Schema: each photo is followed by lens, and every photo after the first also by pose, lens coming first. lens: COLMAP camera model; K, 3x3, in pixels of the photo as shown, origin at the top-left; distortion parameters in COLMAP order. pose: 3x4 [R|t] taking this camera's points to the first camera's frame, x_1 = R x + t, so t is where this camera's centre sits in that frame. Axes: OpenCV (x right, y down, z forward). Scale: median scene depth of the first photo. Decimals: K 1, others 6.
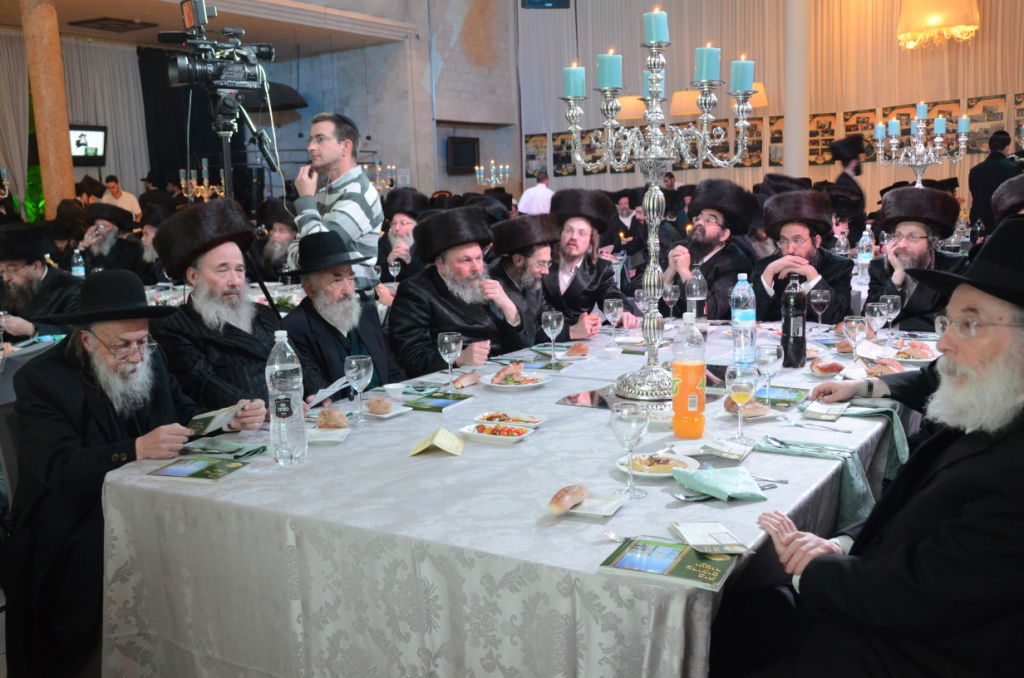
lens RADIAL K [[1021.1, 0, 515.4], [0, 1021.1, 338.3], [0, 0, 1]] dist [0.002698, 0.000000]
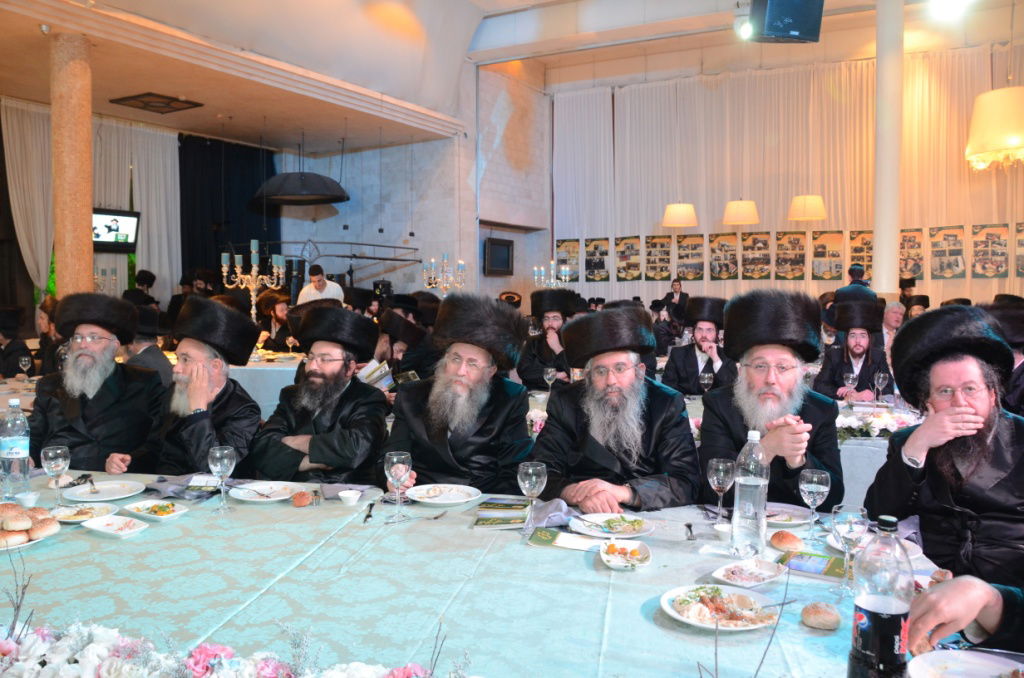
lens RADIAL K [[806.7, 0, 509.7], [0, 806.7, 338.4], [0, 0, 1]] dist [-0.109729, 0.018928]
pose [[0.997841, 0.033317, 0.056600, -0.091364], [-0.028216, 0.995664, -0.088644, -0.034647], [-0.059308, 0.086855, 0.994454, 0.252936]]
